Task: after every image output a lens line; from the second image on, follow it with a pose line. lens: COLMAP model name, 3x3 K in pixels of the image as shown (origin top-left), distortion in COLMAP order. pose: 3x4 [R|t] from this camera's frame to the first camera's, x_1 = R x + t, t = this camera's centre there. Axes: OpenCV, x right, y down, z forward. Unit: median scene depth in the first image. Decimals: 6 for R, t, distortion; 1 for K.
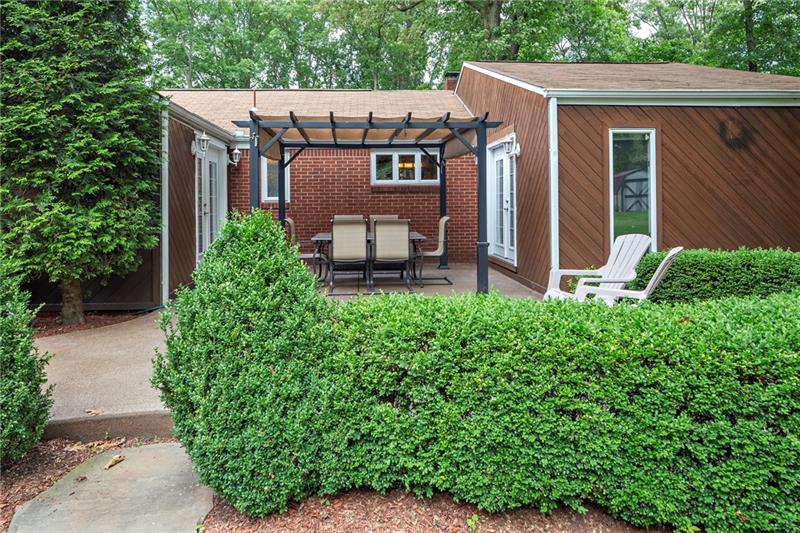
lens RADIAL K [[549.9, 0, 400.0], [0, 549.9, 266.5], [0, 0, 1]] dist [-0.040261, -0.000070]
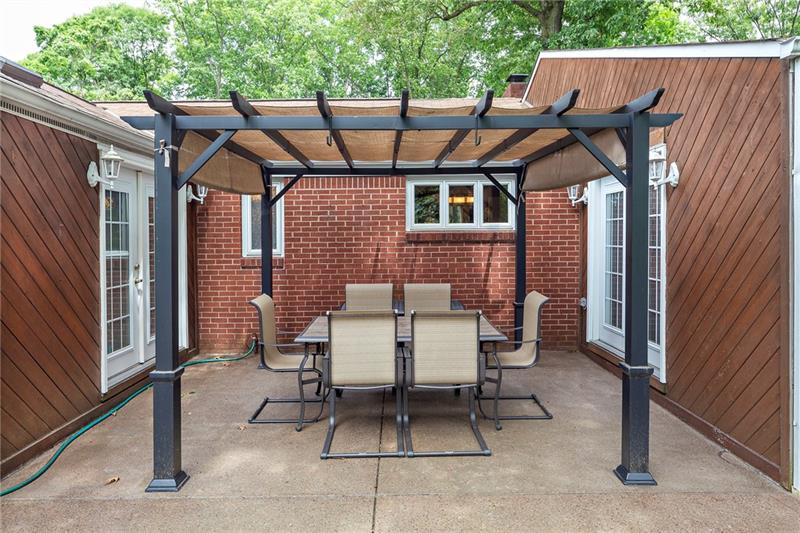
lens RADIAL K [[549.9, 0, 400.0], [0, 549.9, 266.5], [0, 0, 1]] dist [-0.040261, -0.000070]
pose [[0.997790, 0.003977, -0.066332, -0.017717], [-0.007665, 0.998433, -0.055434, -0.073826], [0.066008, 0.055819, 0.996257, 0.370426]]
